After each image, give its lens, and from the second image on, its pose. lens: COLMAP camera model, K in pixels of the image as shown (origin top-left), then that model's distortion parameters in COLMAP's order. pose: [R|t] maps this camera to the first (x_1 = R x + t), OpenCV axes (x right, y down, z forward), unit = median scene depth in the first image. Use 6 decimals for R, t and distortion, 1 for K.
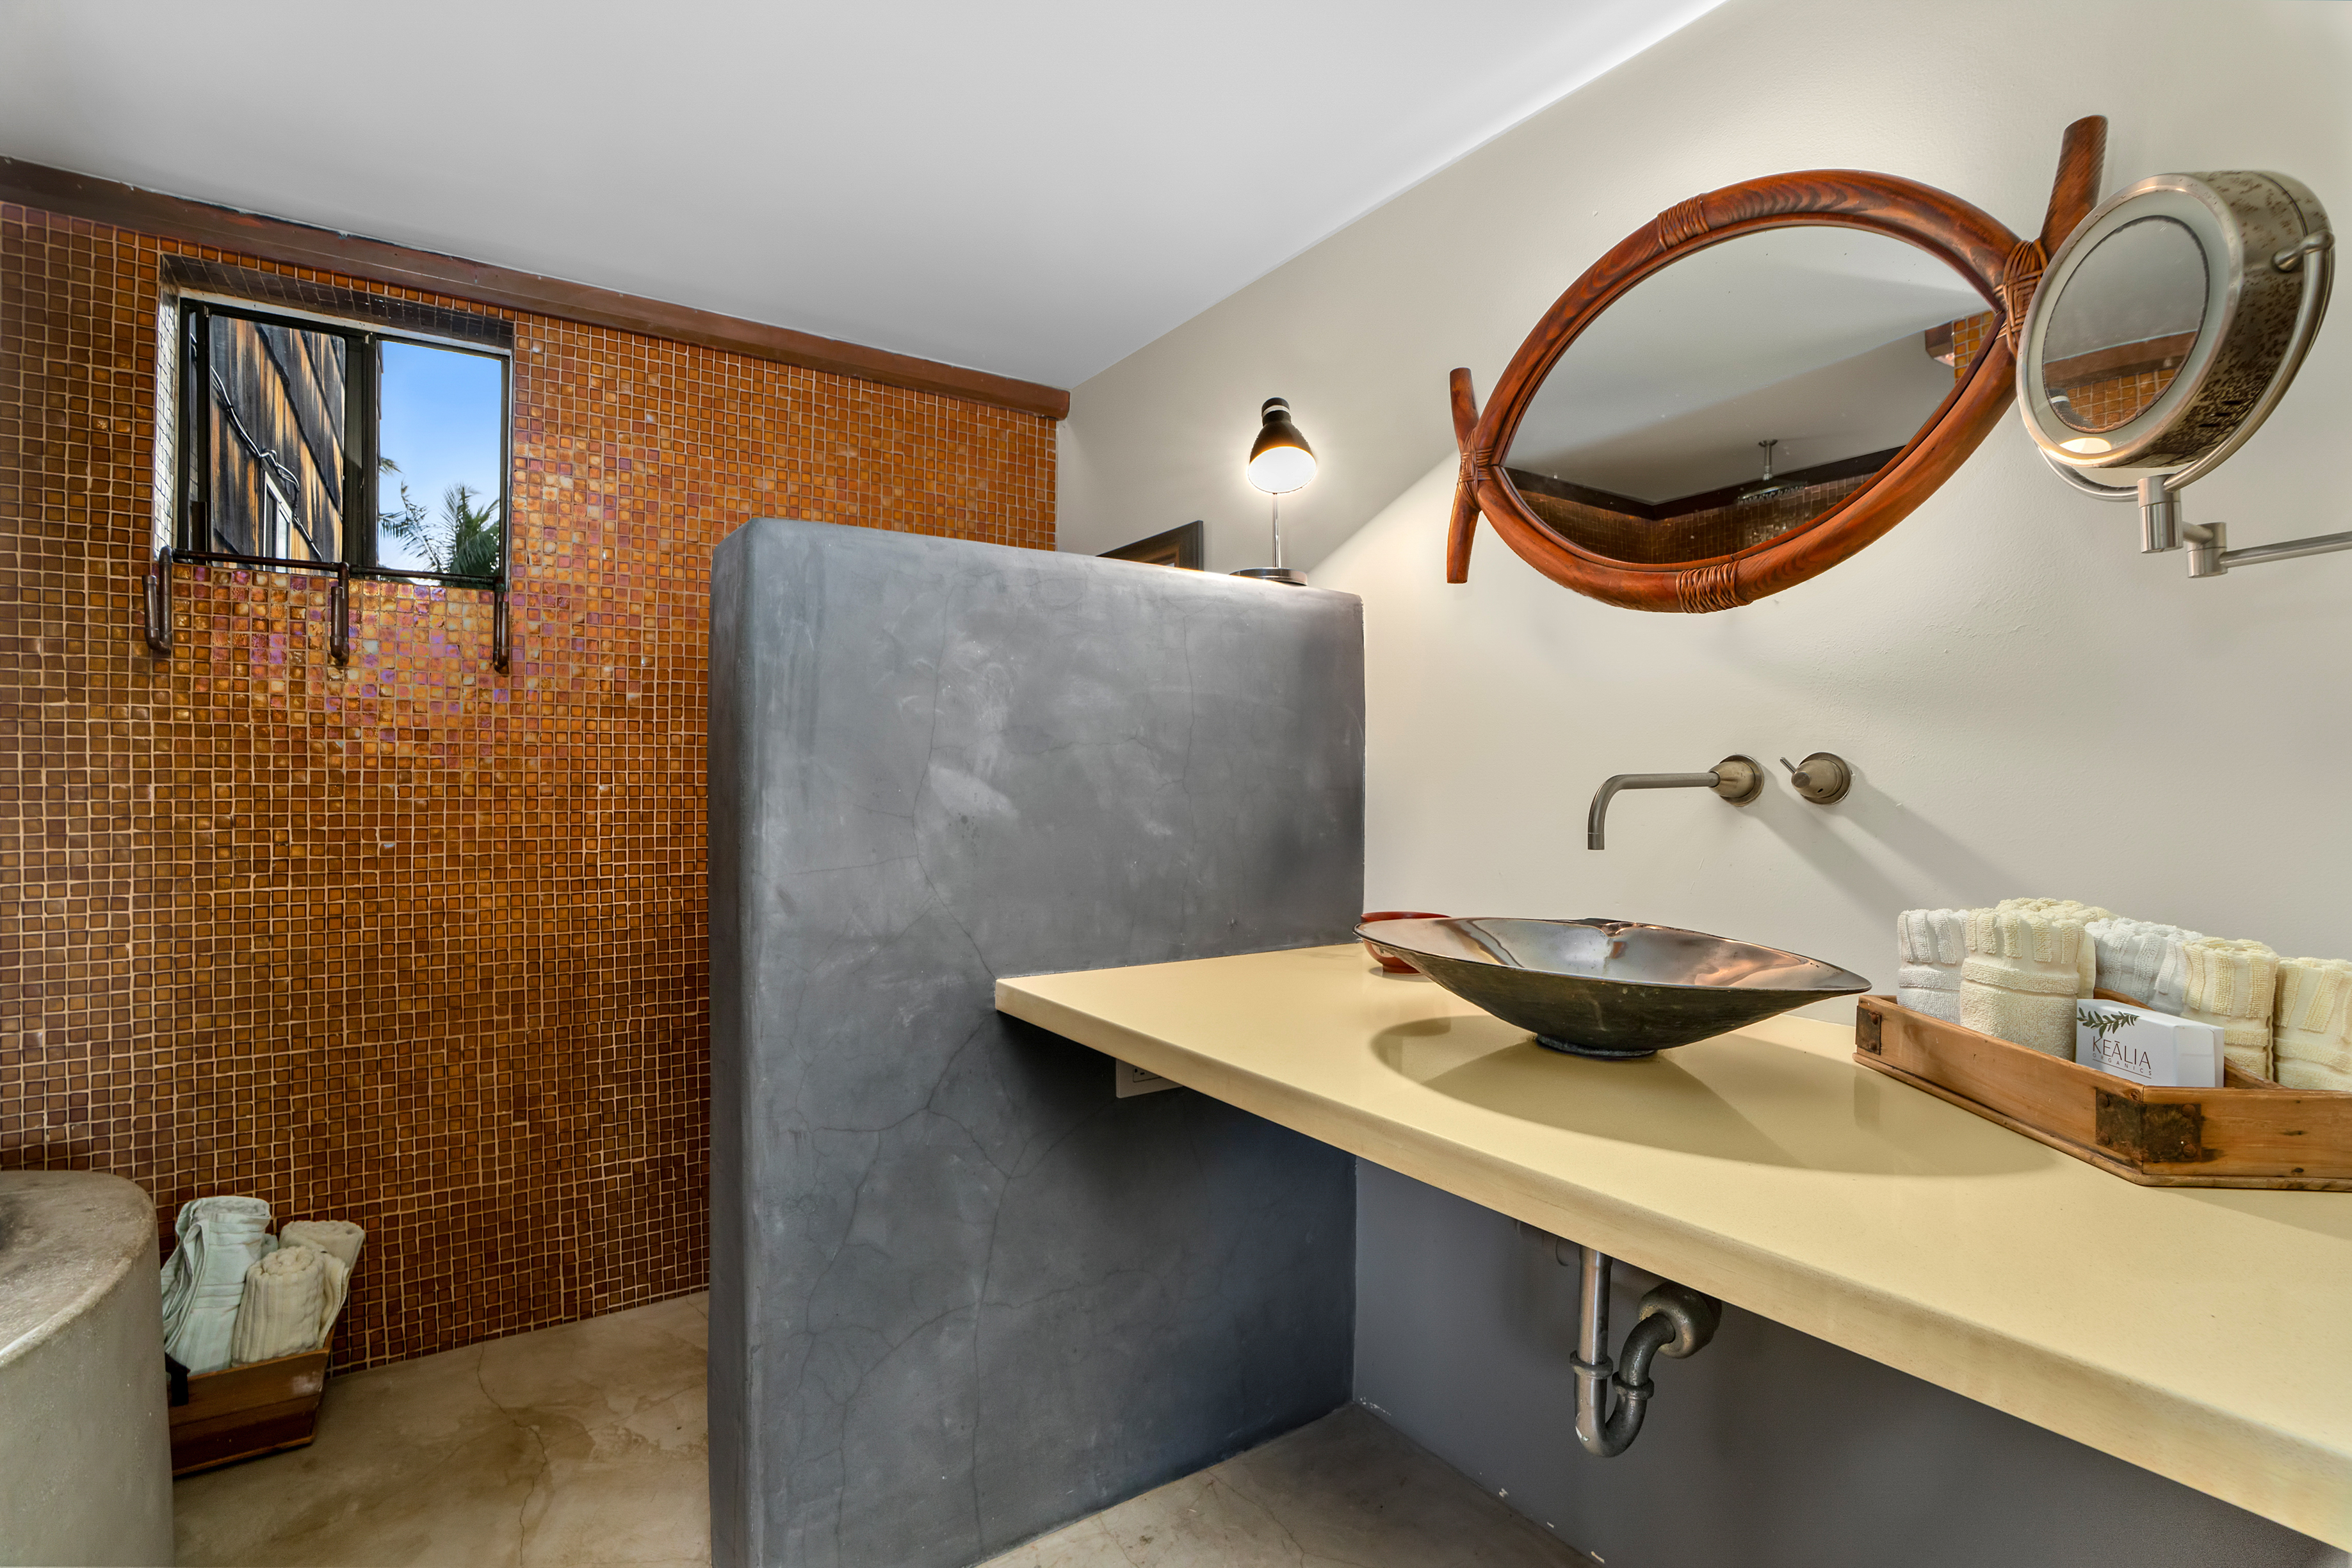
lens RADIAL K [[1086.3, 0, 1191.3], [0, 1086.3, 790.0], [0, 0, 1]] dist [-0.033120, 0.008675]
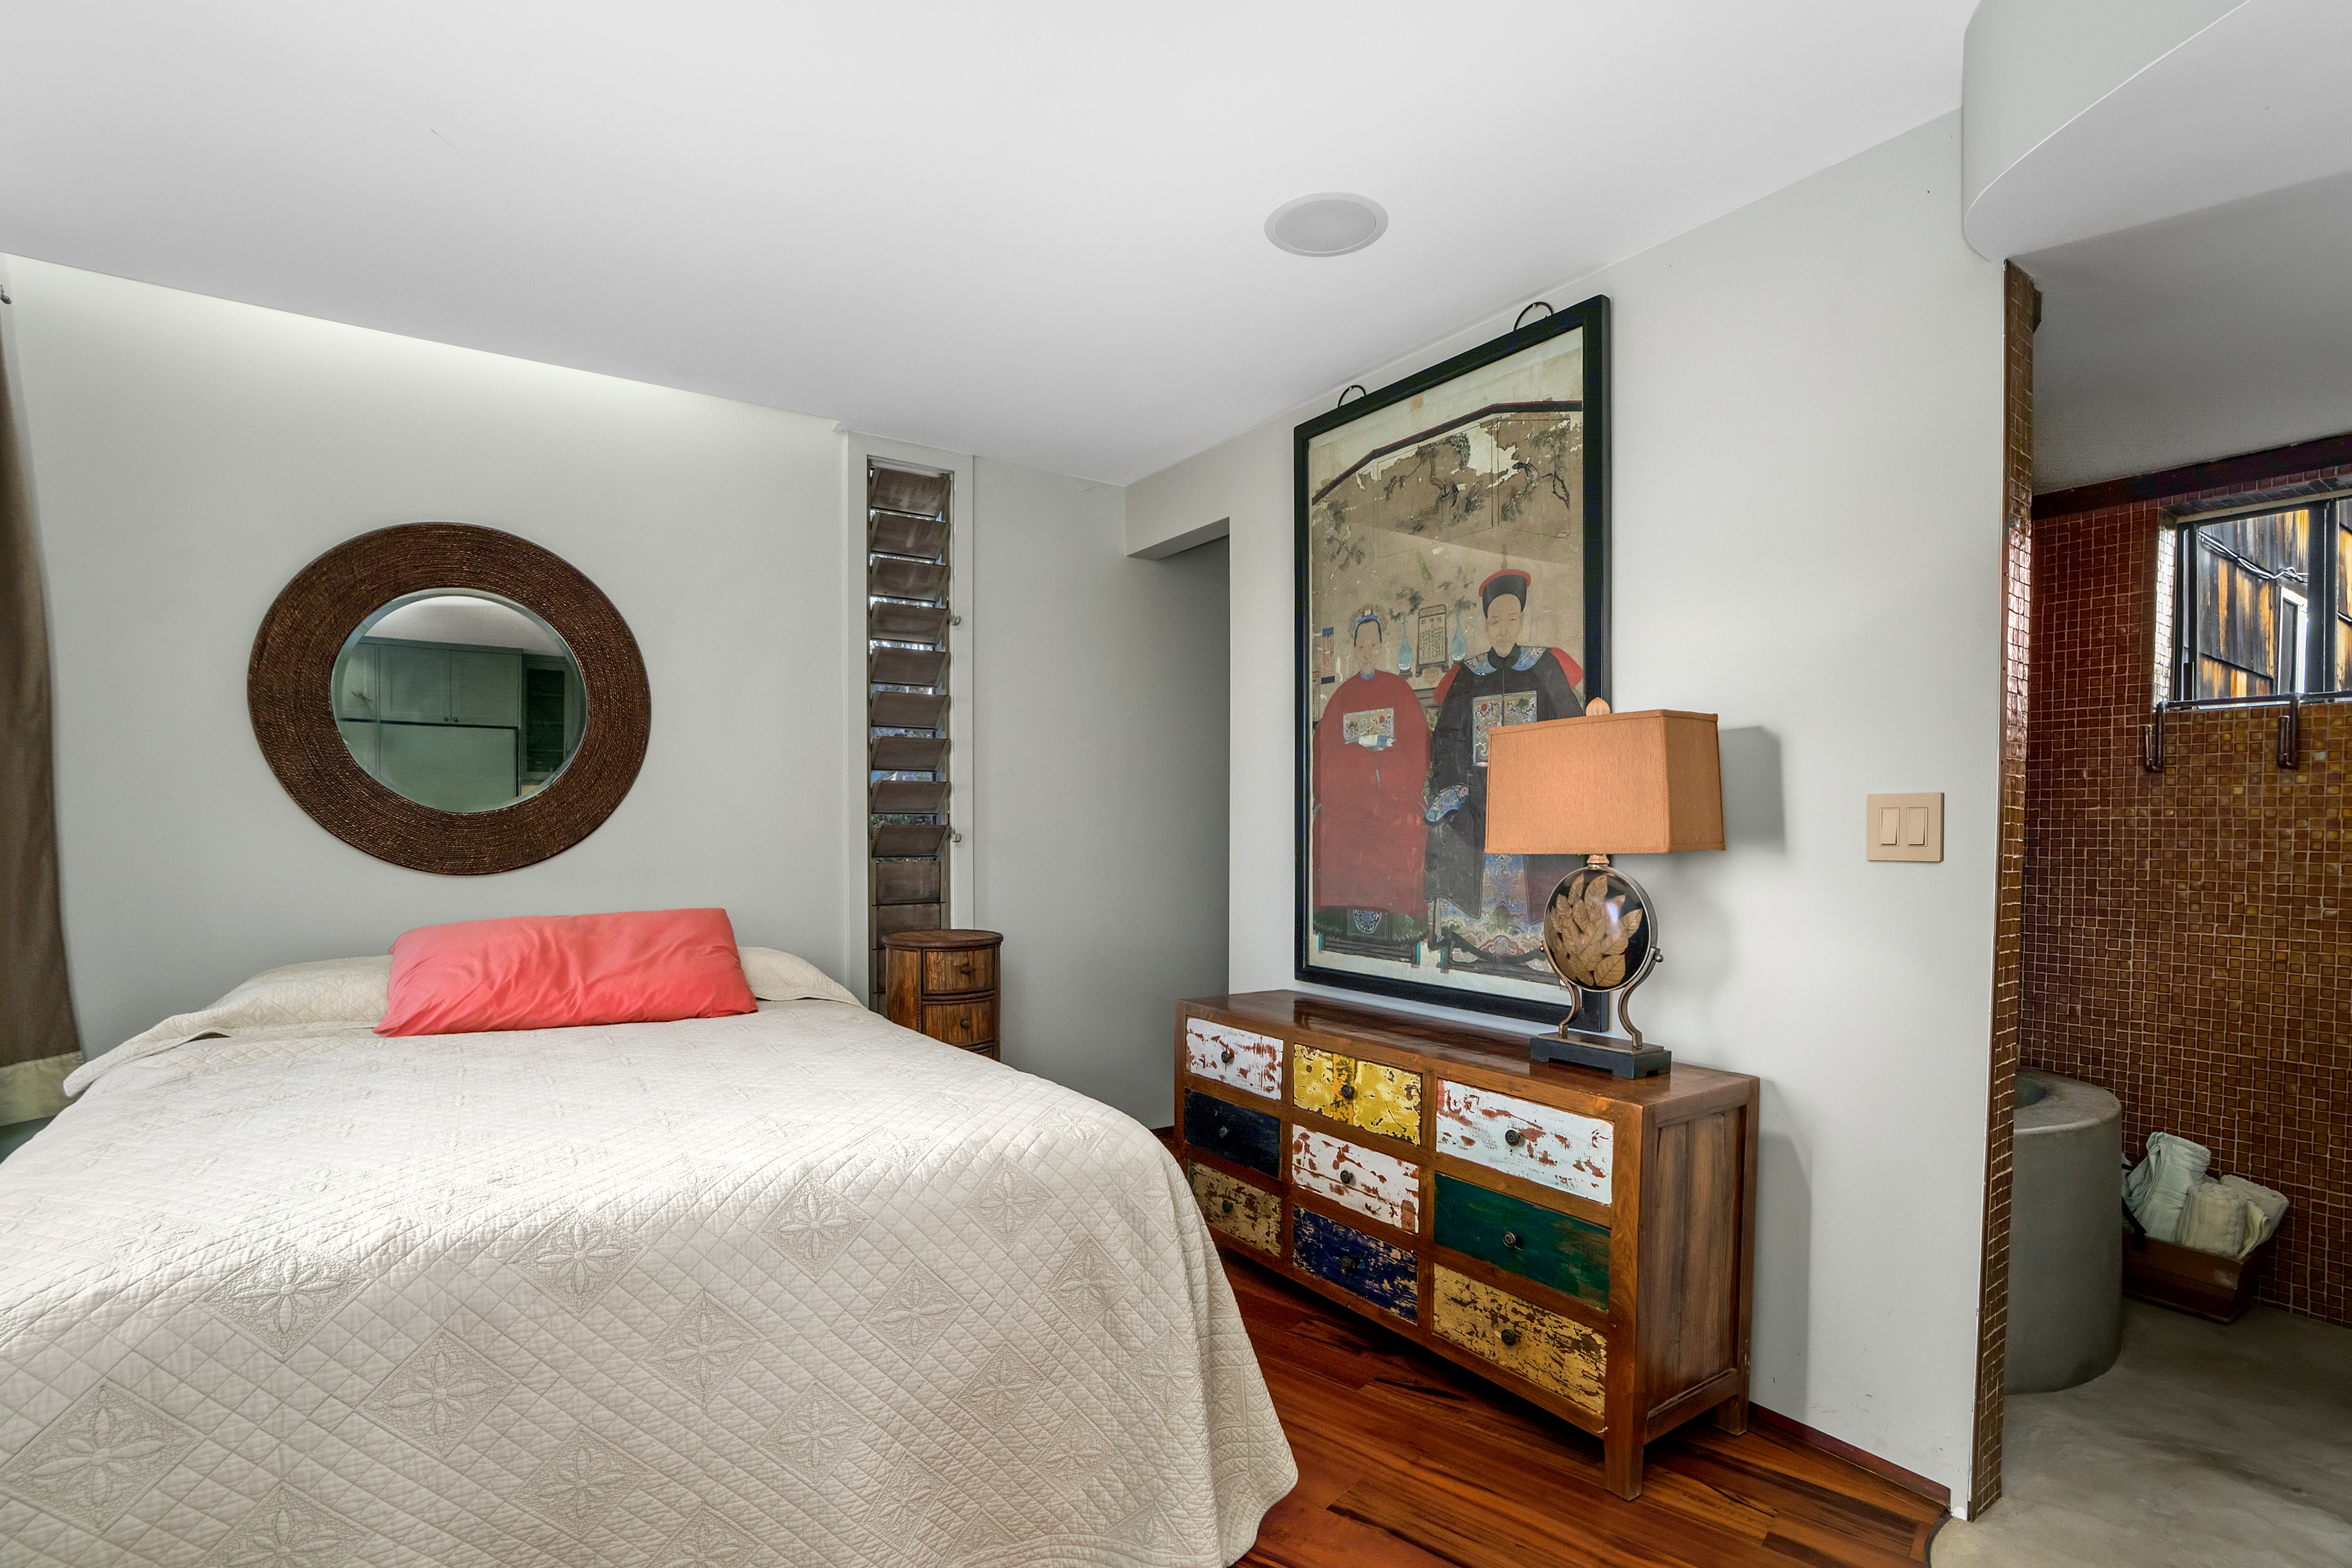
lens RADIAL K [[1086.3, 0, 1143.0], [0, 1086.3, 841.4], [0, 0, 1]] dist [-0.033120, 0.008675]
pose [[-0.012297, 0.017469, -0.999772, 0.561430], [-0.013665, 0.999751, 0.017637, -0.037508], [0.999831, 0.013879, -0.012055, -0.426981]]
